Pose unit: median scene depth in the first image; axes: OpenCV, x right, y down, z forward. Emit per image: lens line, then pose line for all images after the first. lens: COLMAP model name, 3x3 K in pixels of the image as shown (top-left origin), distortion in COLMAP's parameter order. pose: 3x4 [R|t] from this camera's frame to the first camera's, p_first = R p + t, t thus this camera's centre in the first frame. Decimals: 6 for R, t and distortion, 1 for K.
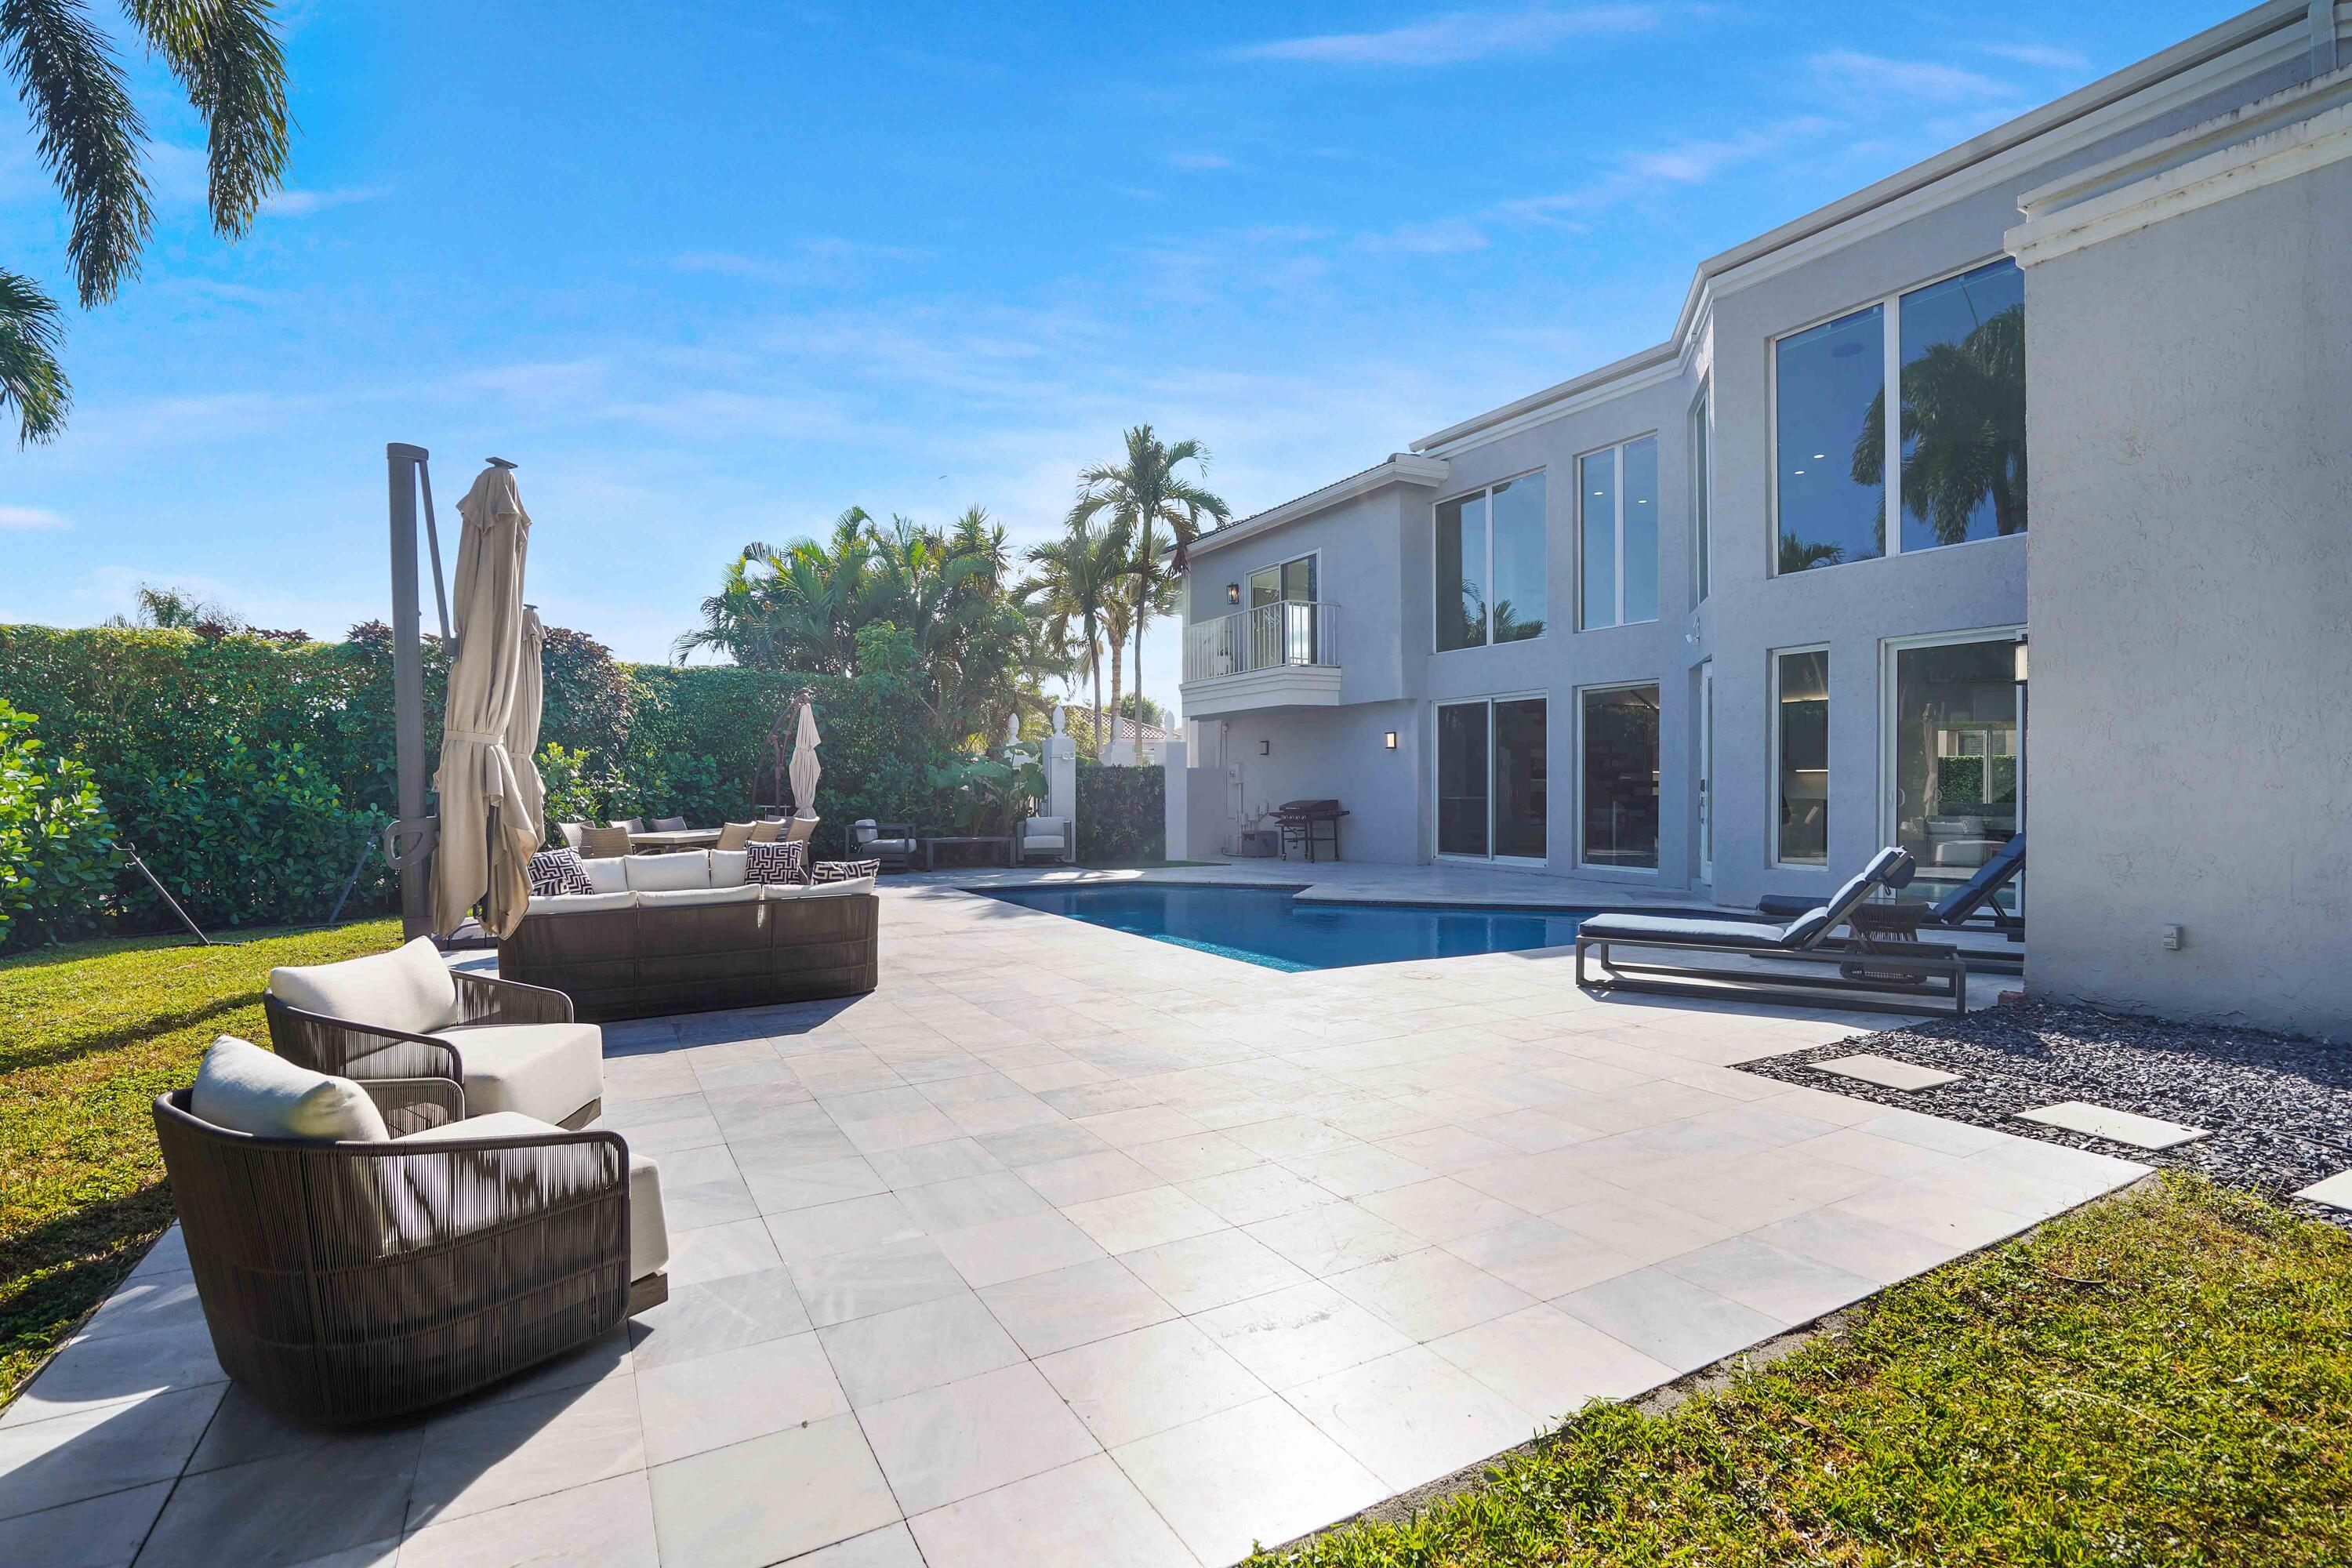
lens RADIAL K [[1144.2, 0, 1179.0], [0, 1144.2, 794.5], [0, 0, 1]] dist [-0.033983, 0.001677]
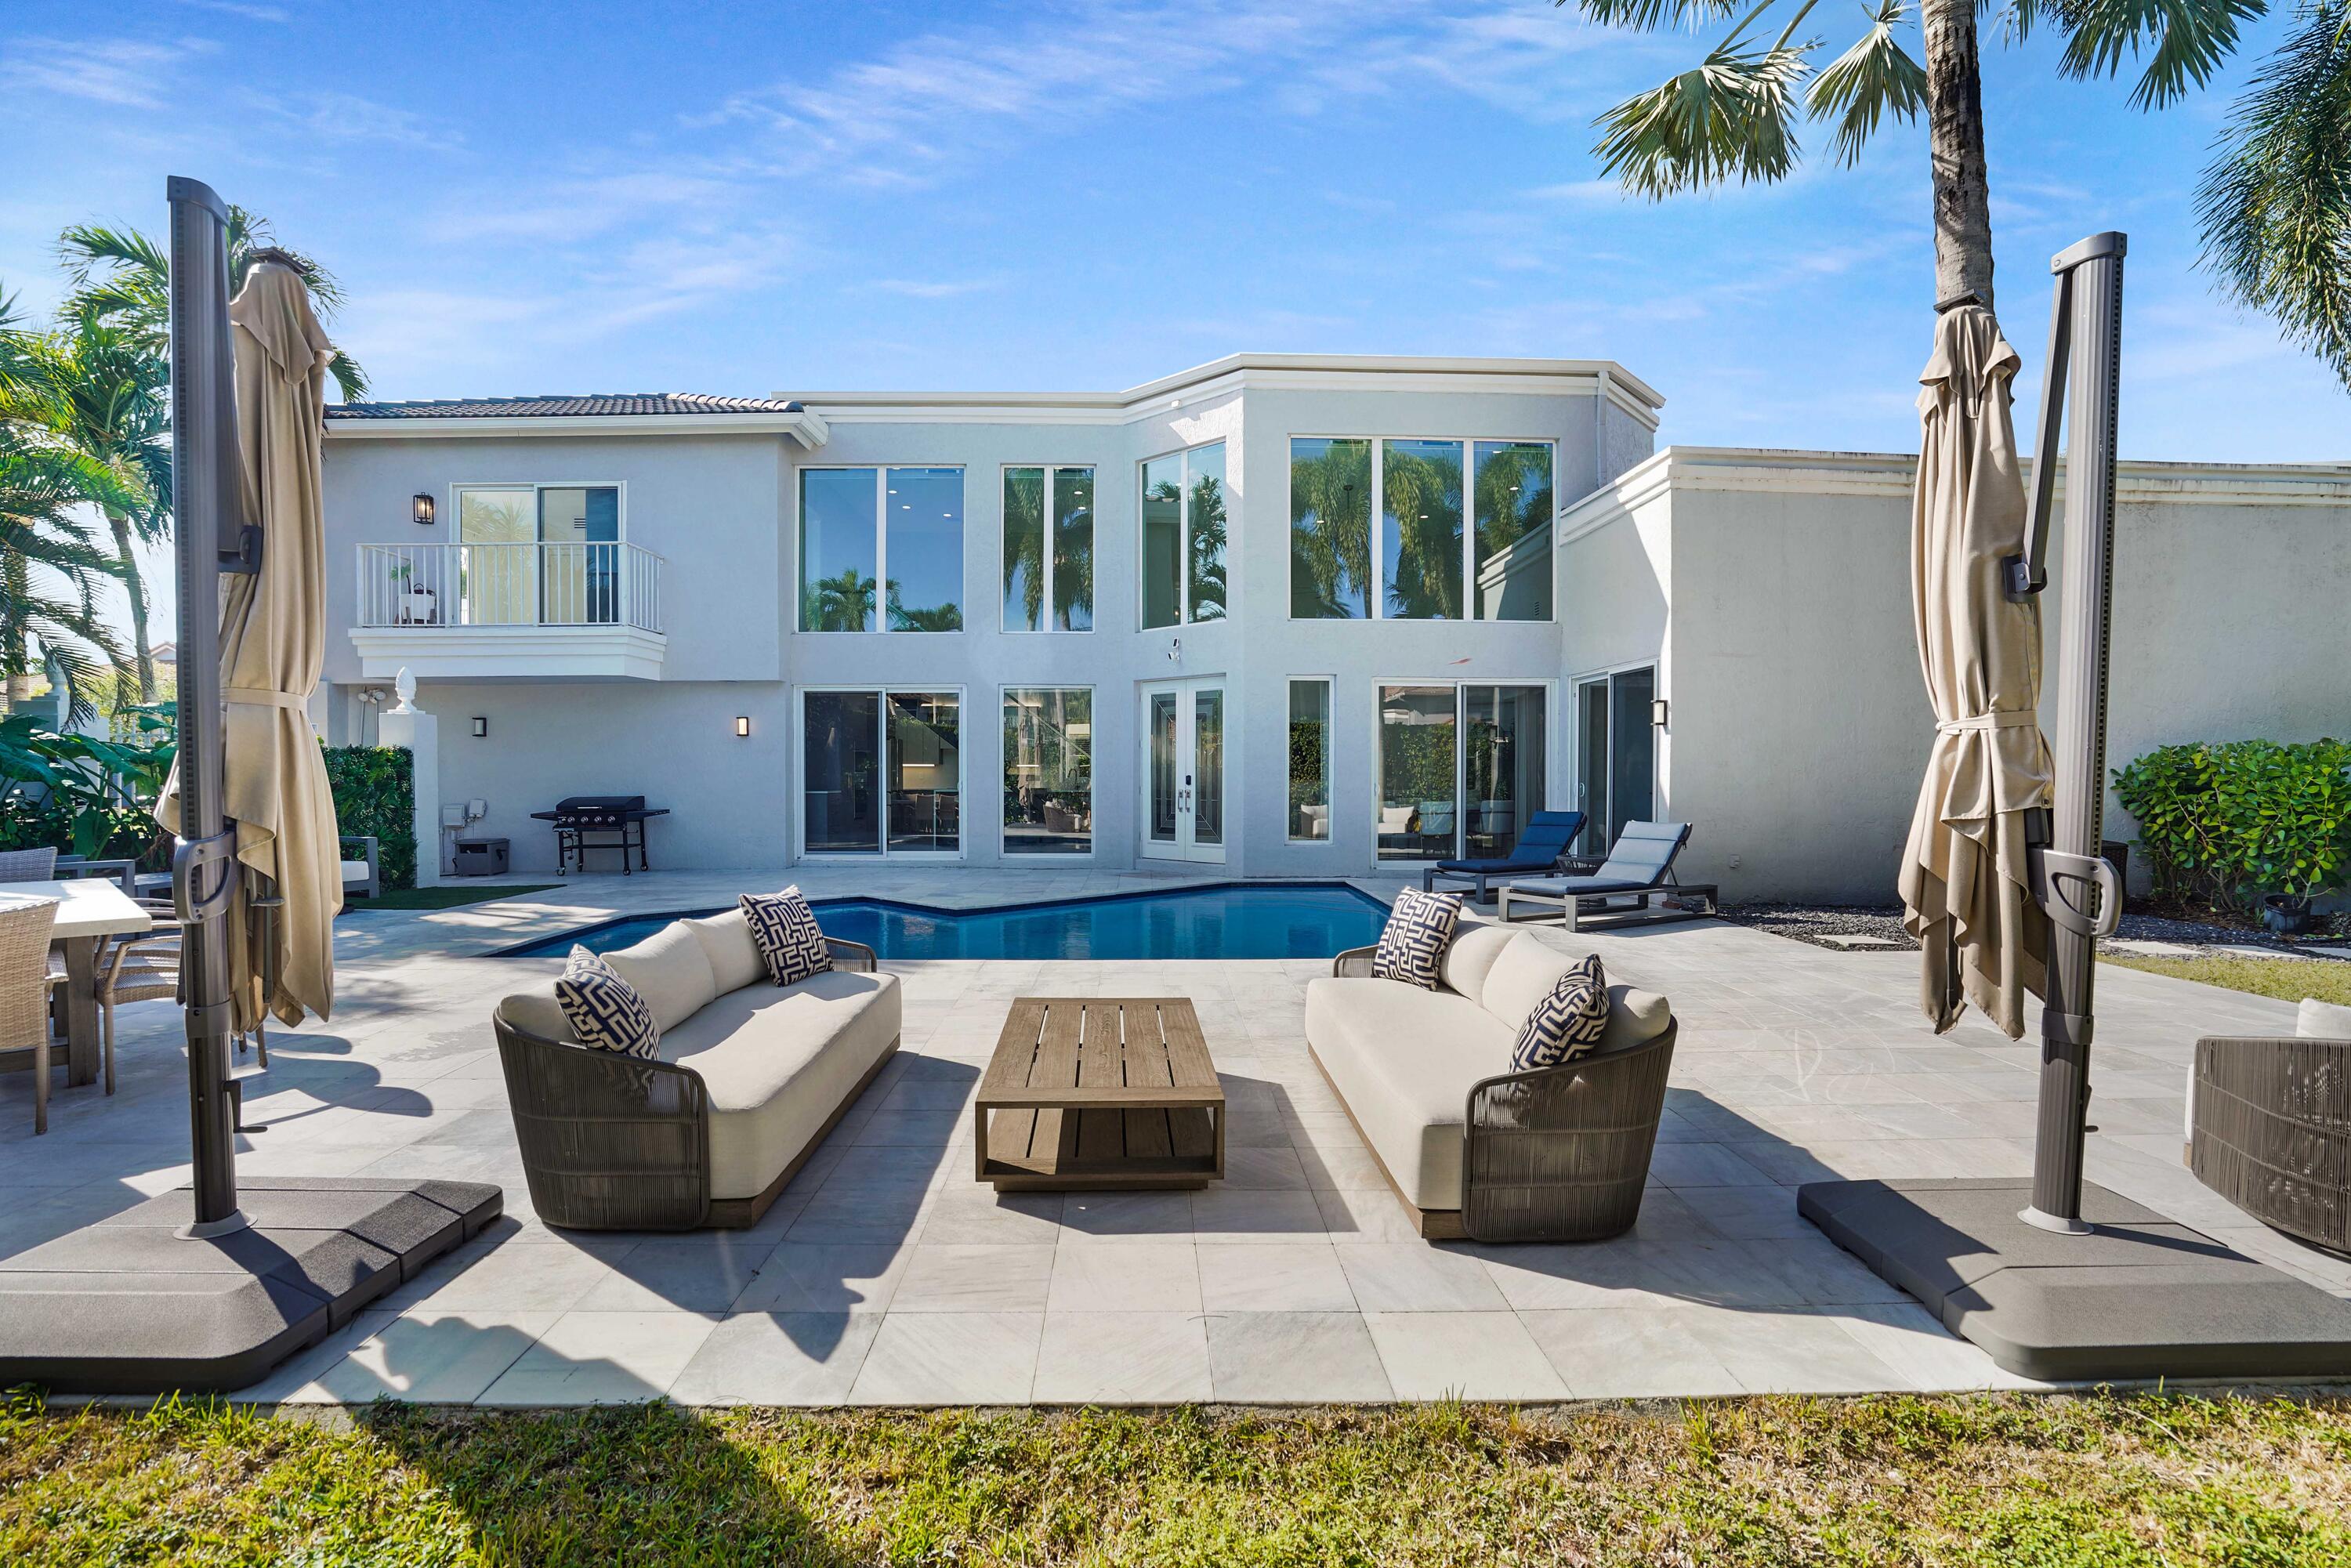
lens RADIAL K [[1102.1, 0, 1179.5], [0, 1102.1, 794.0], [0, 0, 1]] dist [-0.063273, 0.022698]
pose [[0.454097, -0.010935, 0.890885, -0.410115], [0.003374, 0.999939, 0.010554, -0.003909], [-0.890946, -0.001787, 0.454106, 0.340170]]
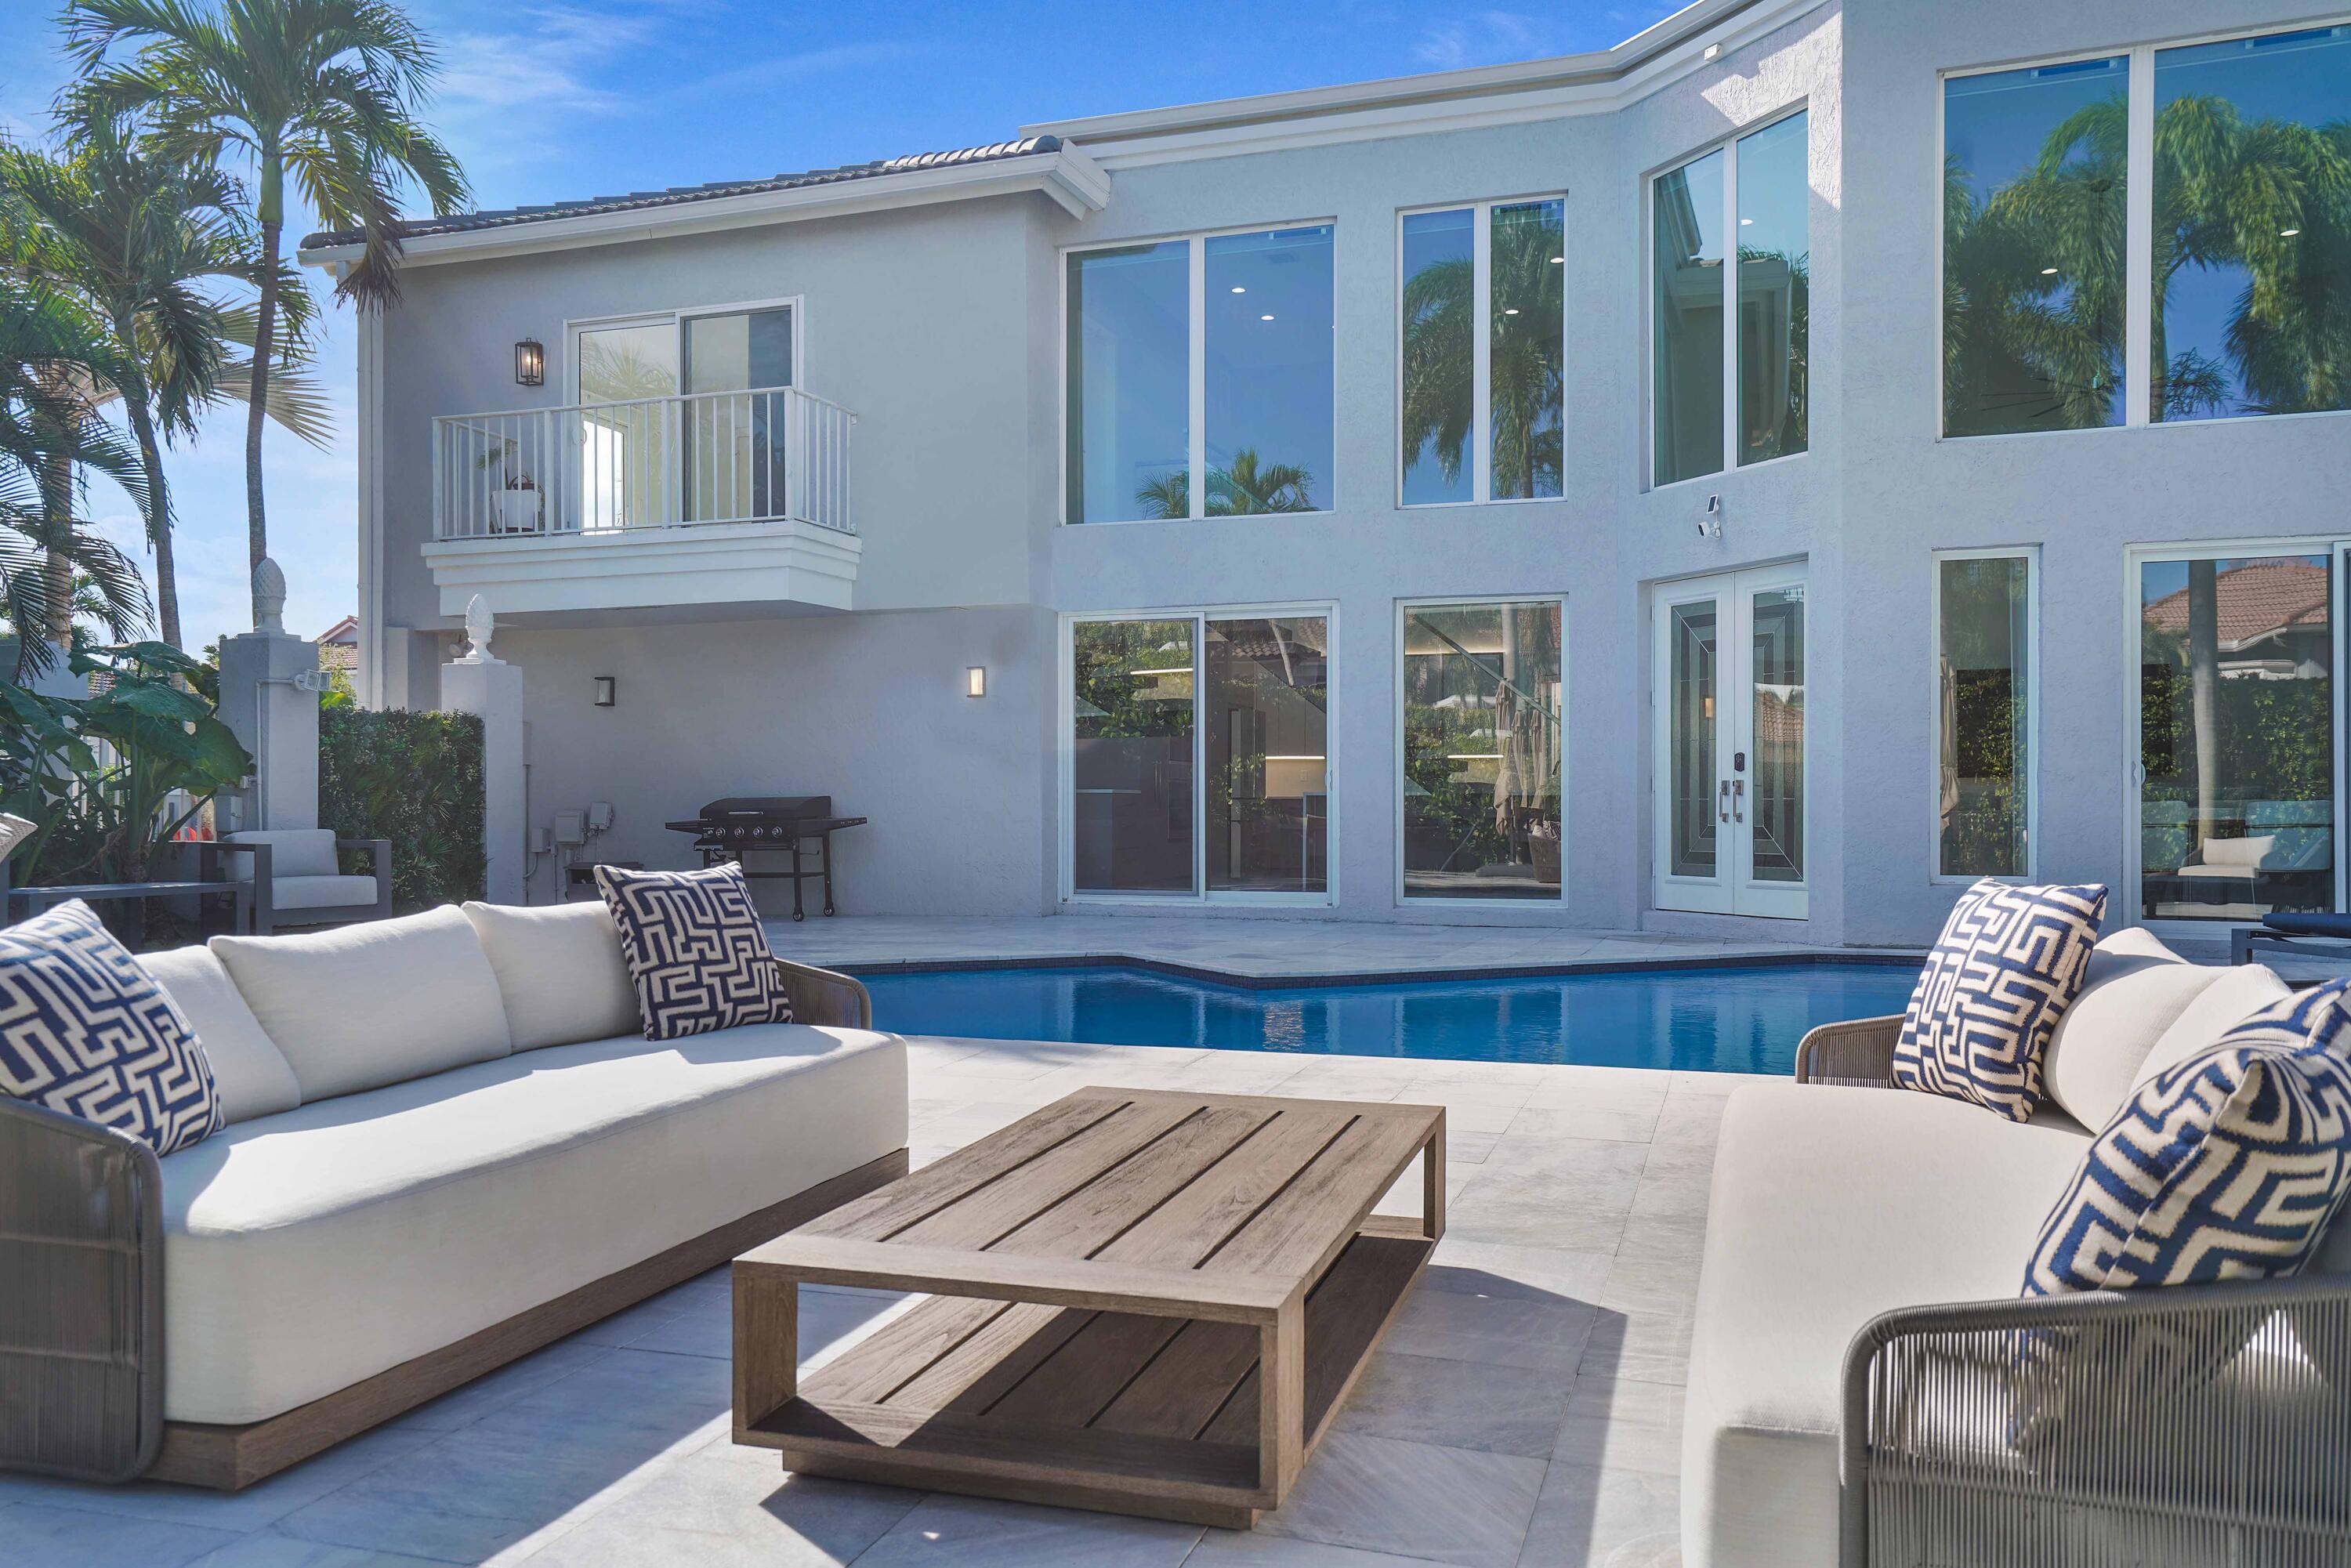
lens RADIAL K [[1823.9, 0, 1167.6], [0, 1823.9, 798.9], [0, 0, 1]] dist [-0.004581, 0.067059]
pose [[0.736349, 0.007502, 0.676560, -0.326777], [0.001513, 0.999918, -0.012735, 0.017887], [-0.676600, 0.010401, 0.736277, 0.330017]]
